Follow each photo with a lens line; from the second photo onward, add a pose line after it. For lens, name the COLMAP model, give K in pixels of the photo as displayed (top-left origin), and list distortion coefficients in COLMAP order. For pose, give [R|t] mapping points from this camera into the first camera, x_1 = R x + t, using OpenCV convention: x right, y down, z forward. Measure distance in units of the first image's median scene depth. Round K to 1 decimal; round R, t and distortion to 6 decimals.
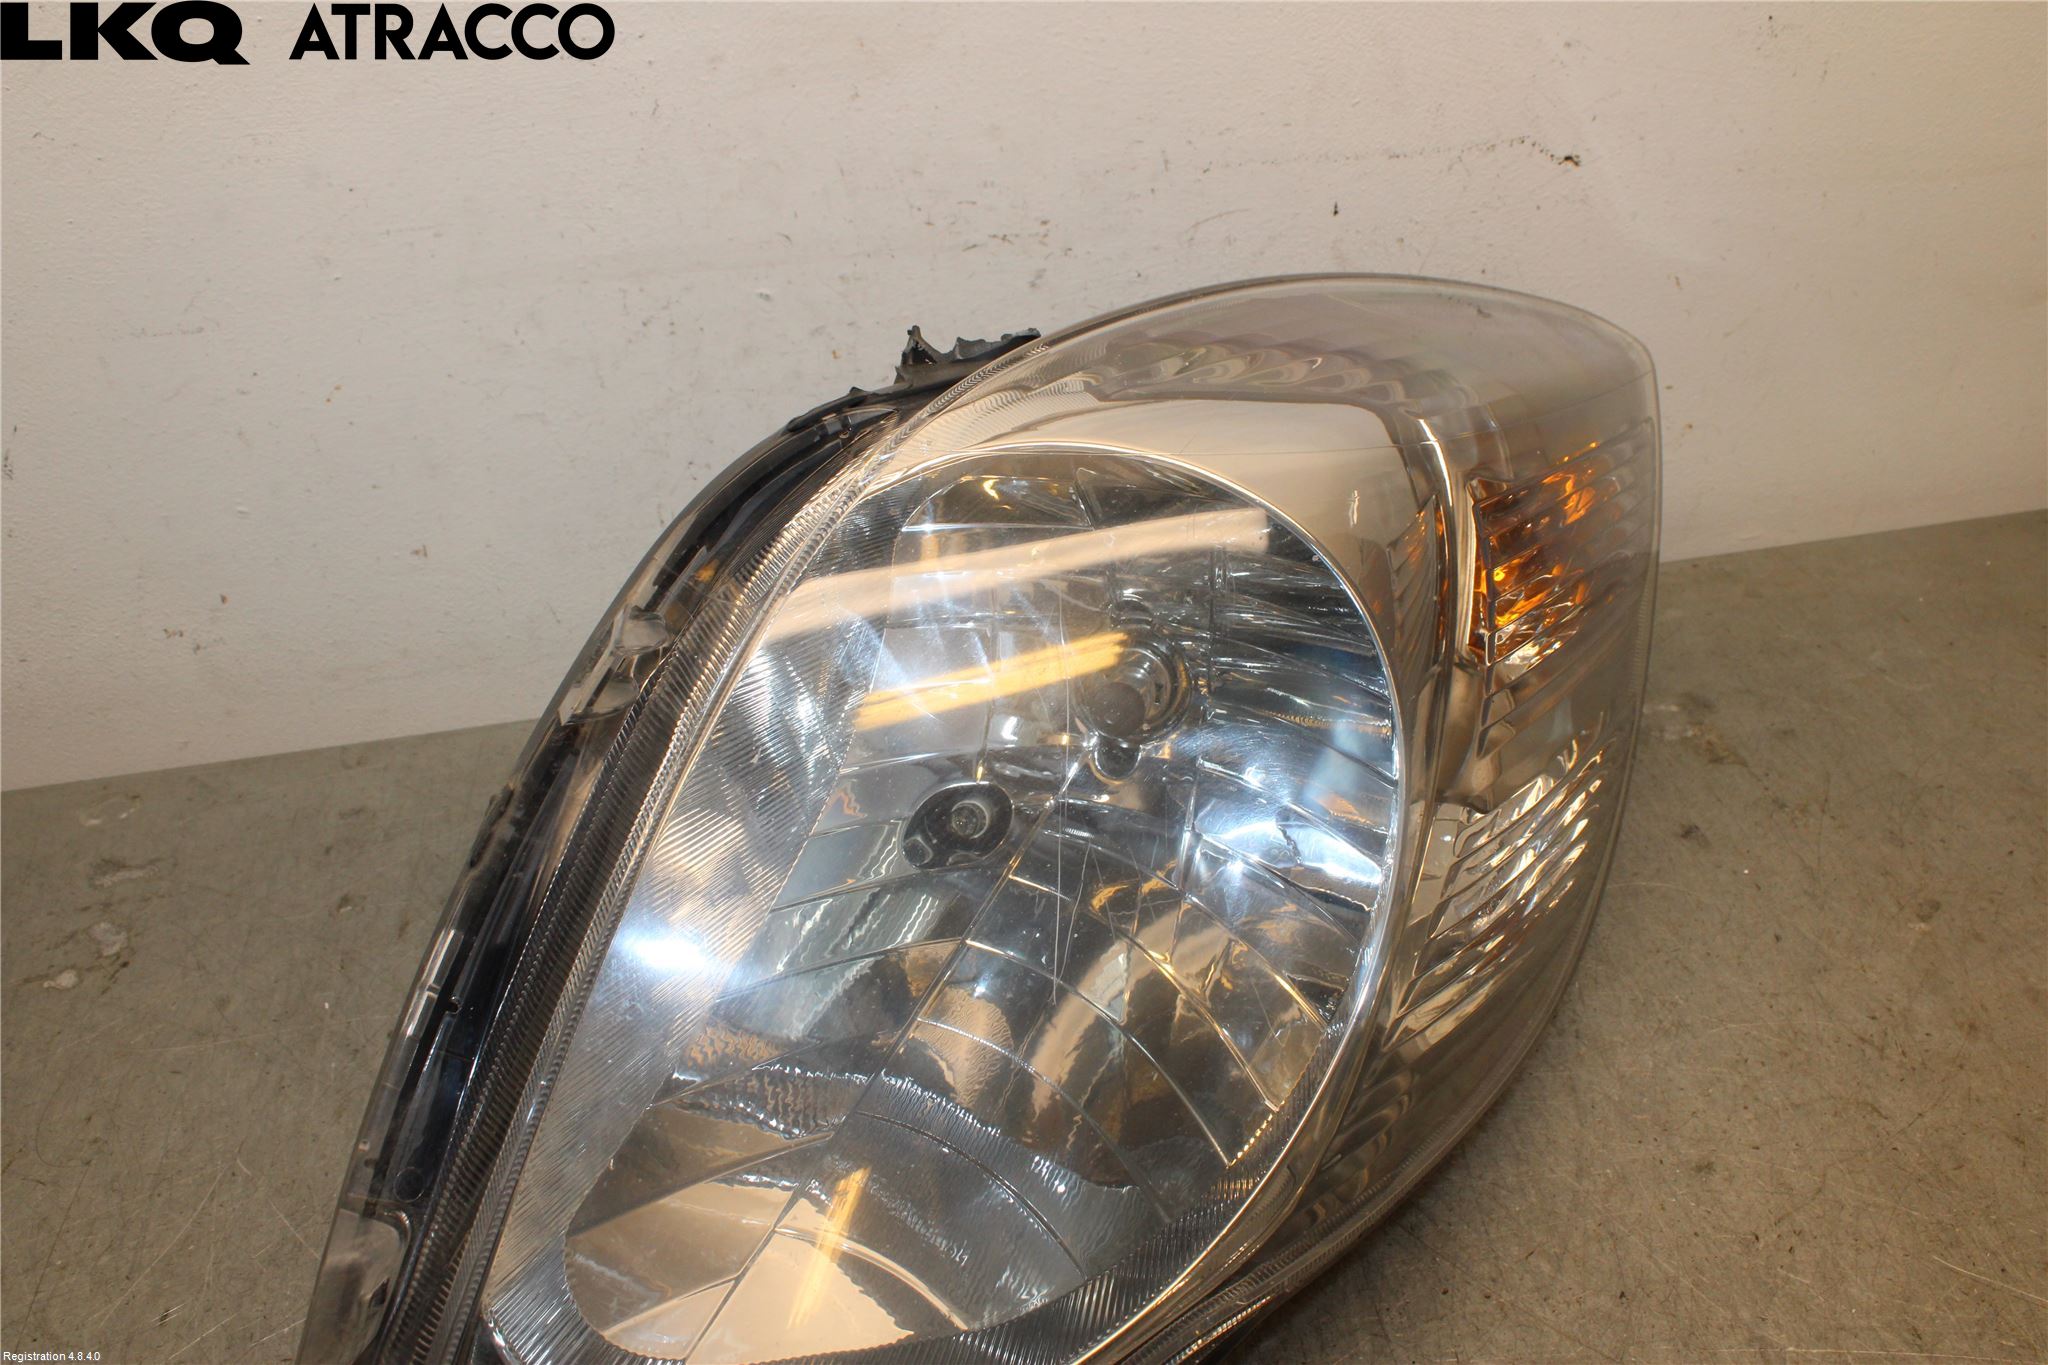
lens RADIAL K [[1793.7, 0, 1016.6], [0, 1793.7, 681.9], [0, 0, 1]] dist [-0.159543, 0.139390]
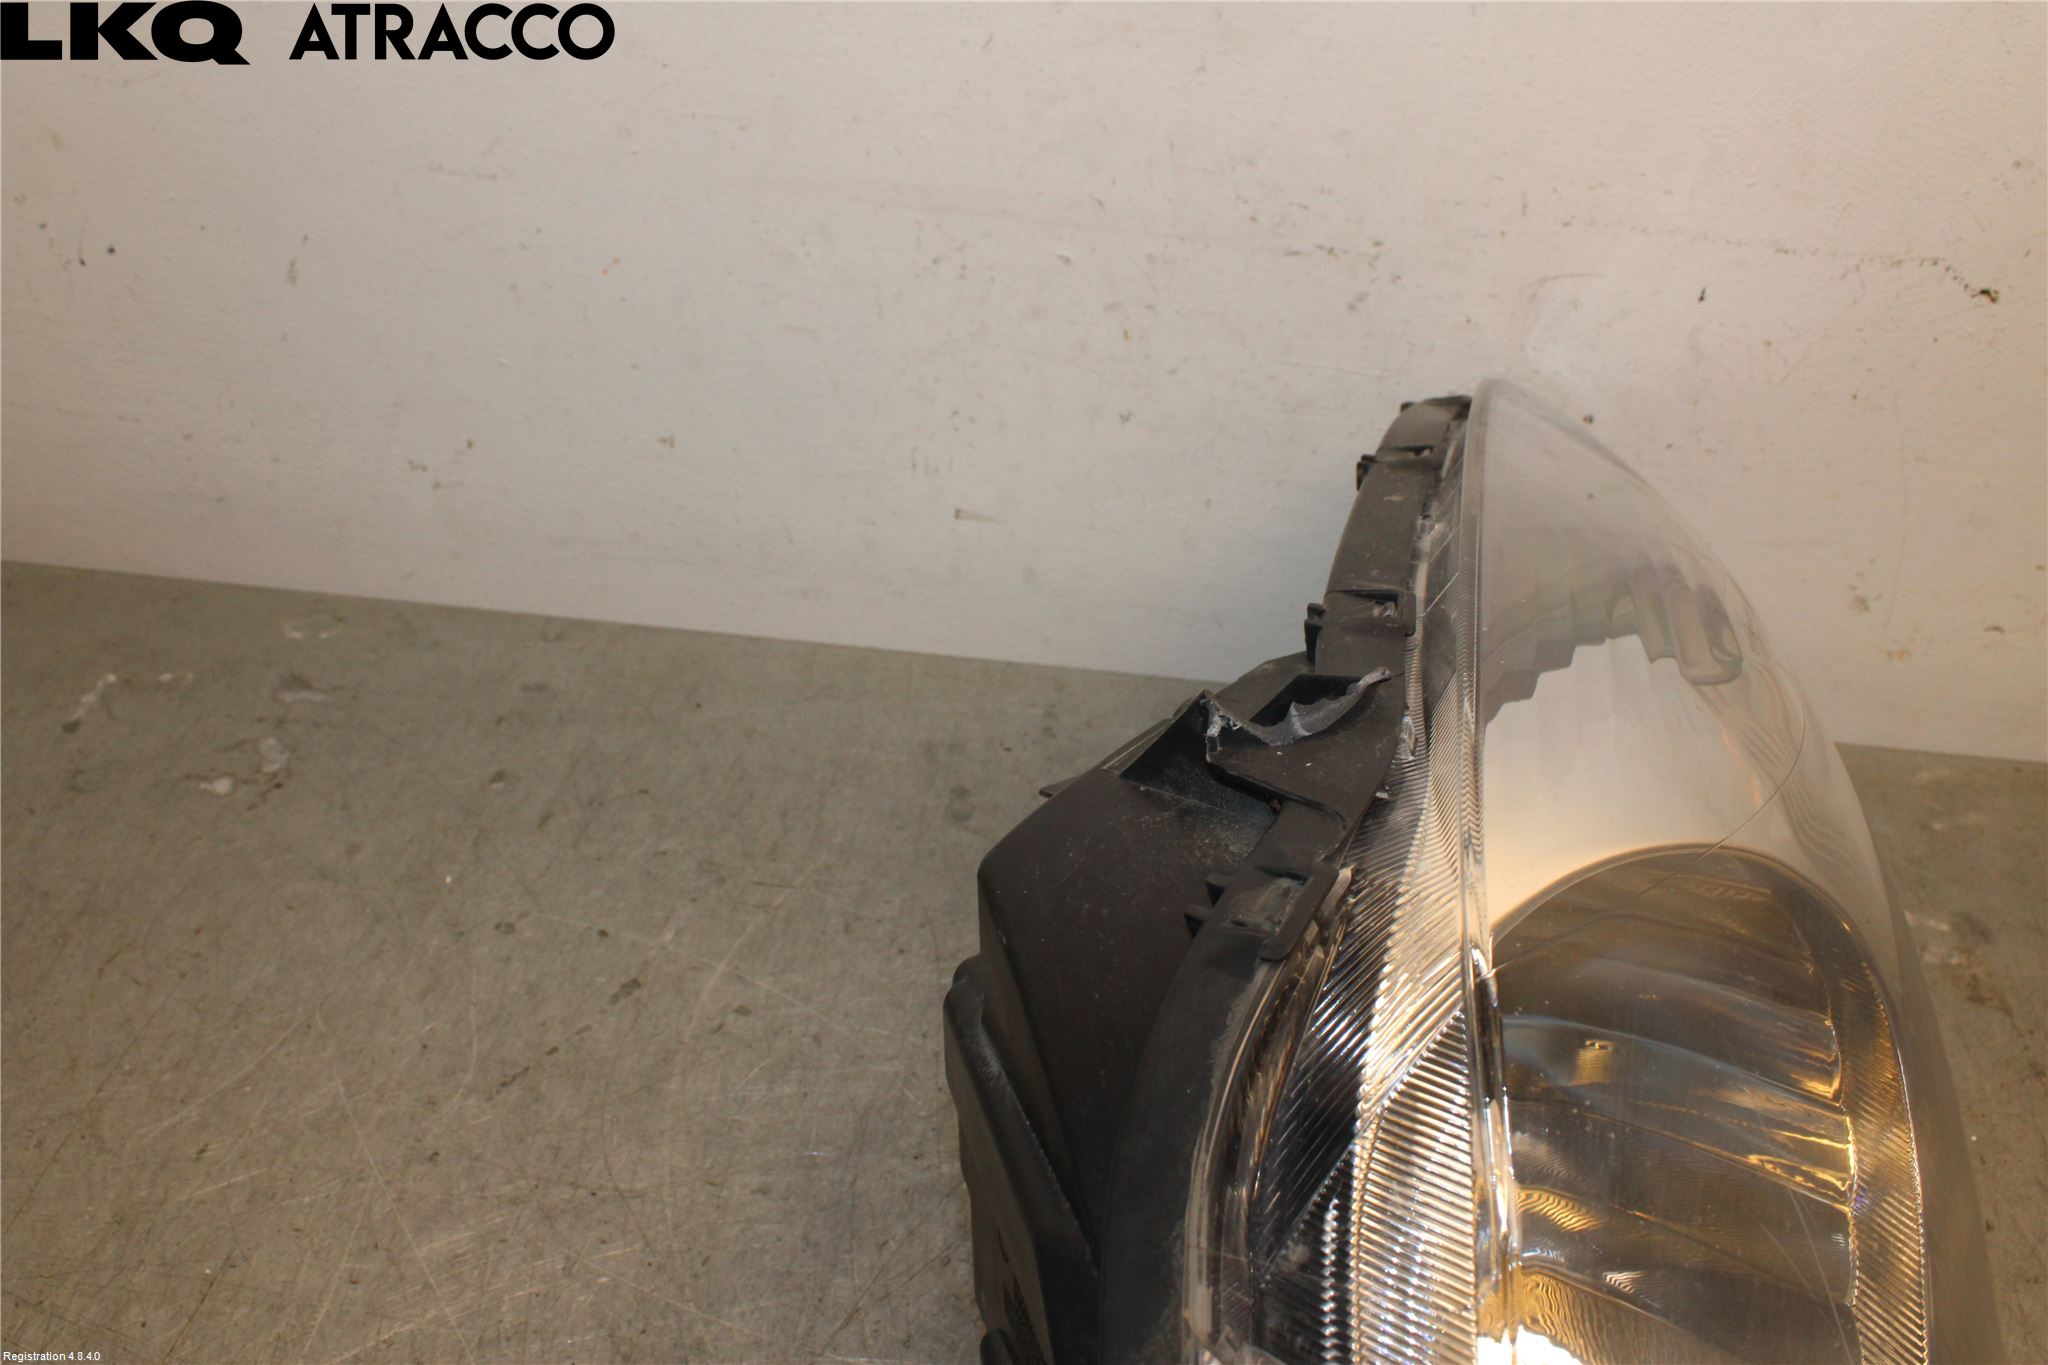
lens RADIAL K [[1783.9, 0, 1017.1], [0, 1783.9, 682.2], [0, 0, 1]] dist [-0.162067, 0.141110]
pose [[0.956293, 0.240574, -0.166215, 0.047971], [-0.234563, 0.970533, 0.055189, -0.050461], [0.174594, -0.013789, 0.984544, 0.078914]]
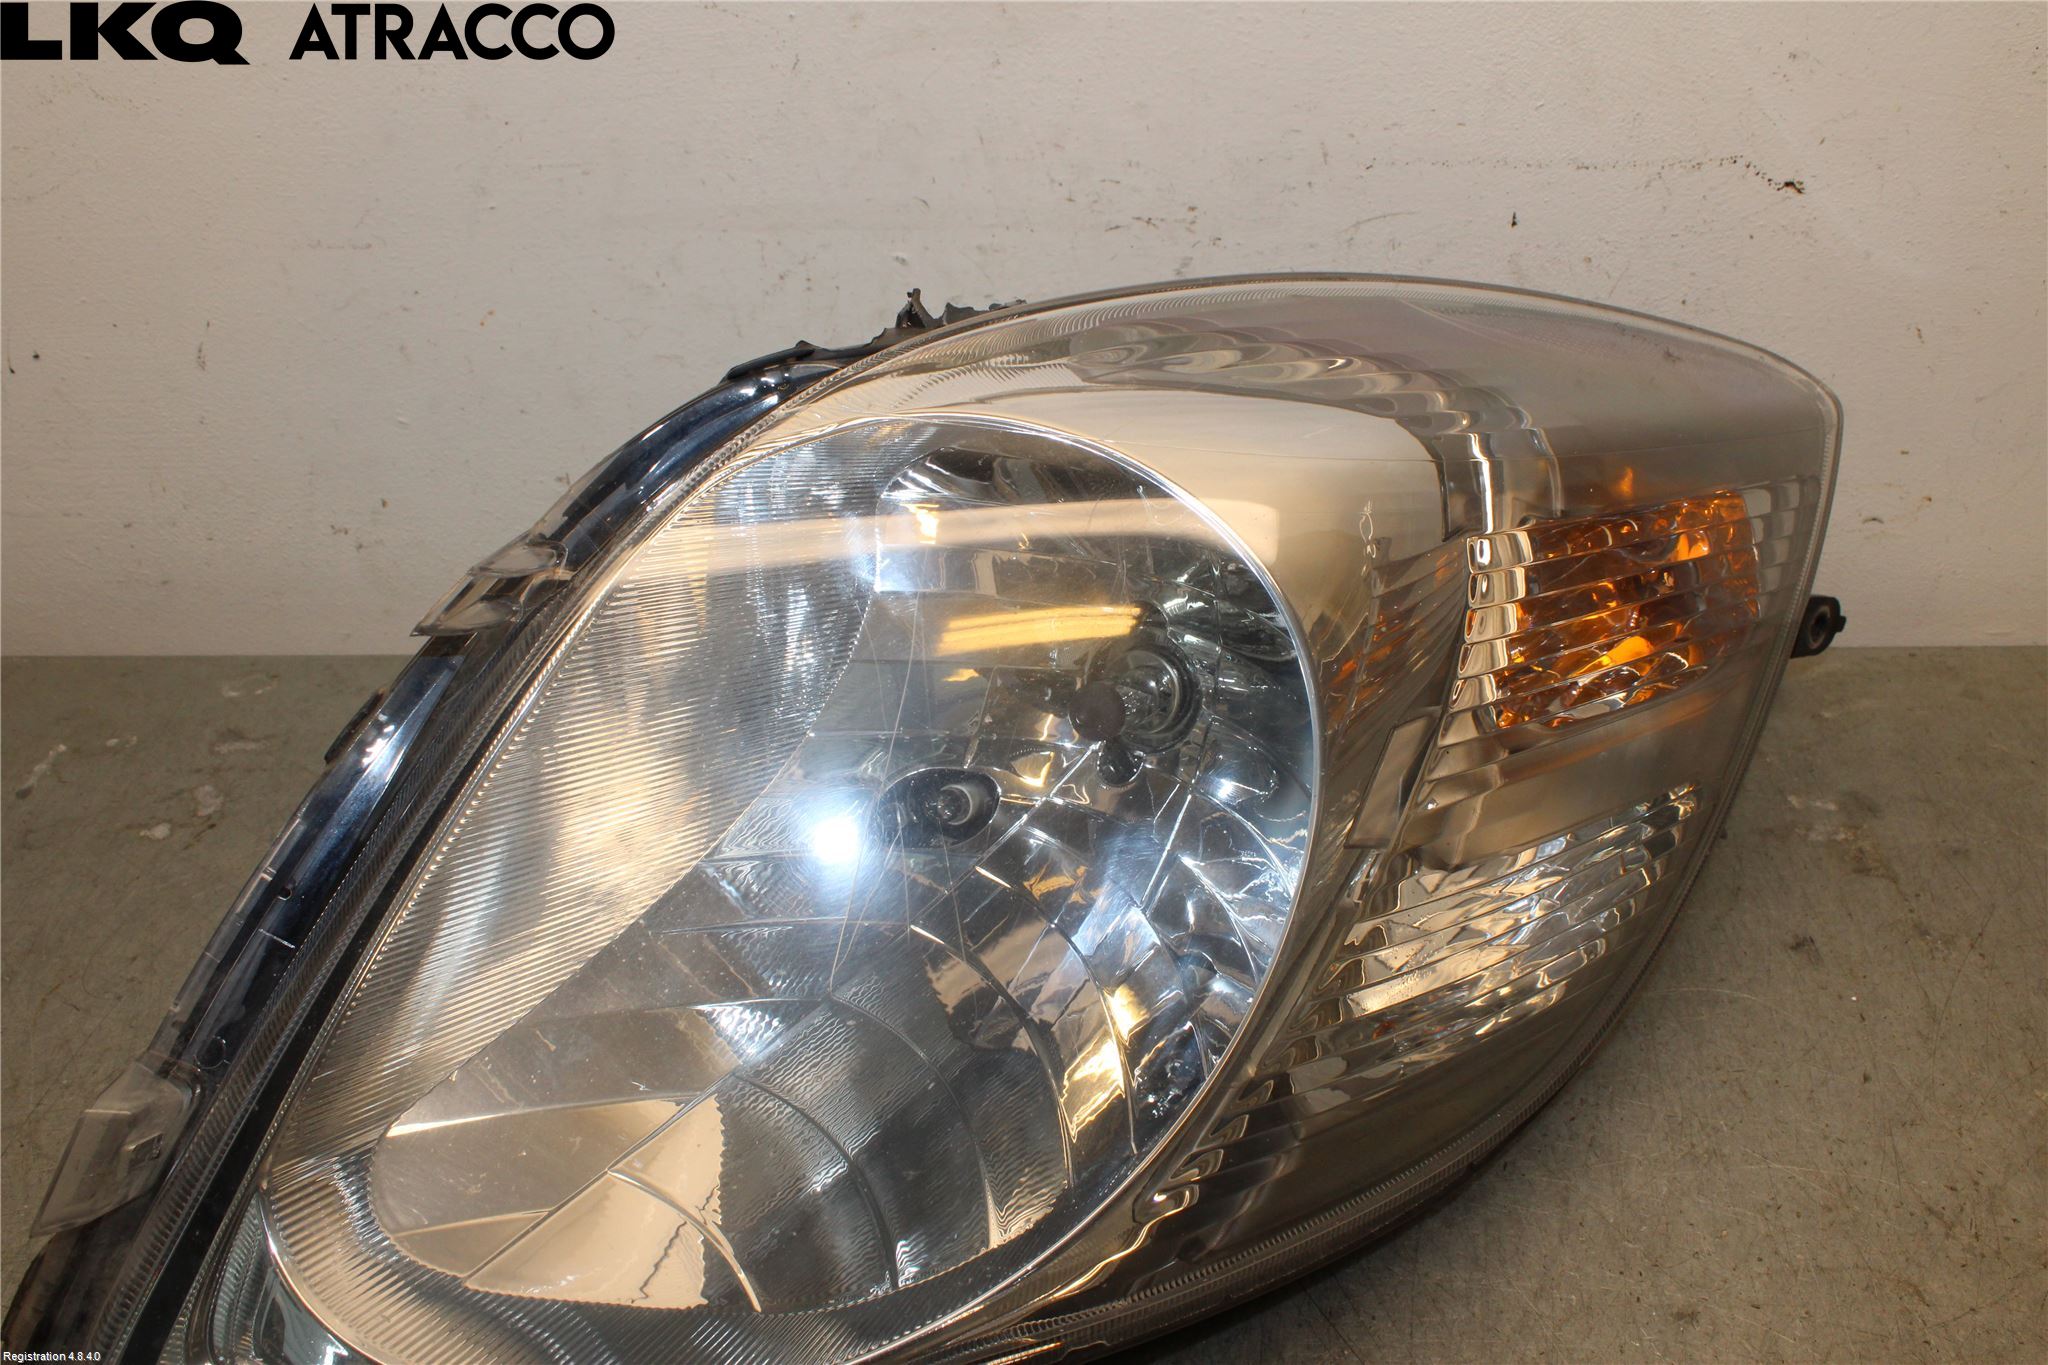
lens RADIAL K [[1793.7, 0, 1016.6], [0, 1793.7, 681.9], [0, 0, 1]] dist [-0.159543, 0.139390]
pose [[0.965976, 0.131800, -0.222531, 0.191307], [-0.132206, 0.991135, 0.013140, -0.005502], [0.222290, 0.016727, 0.974837, 0.054321]]
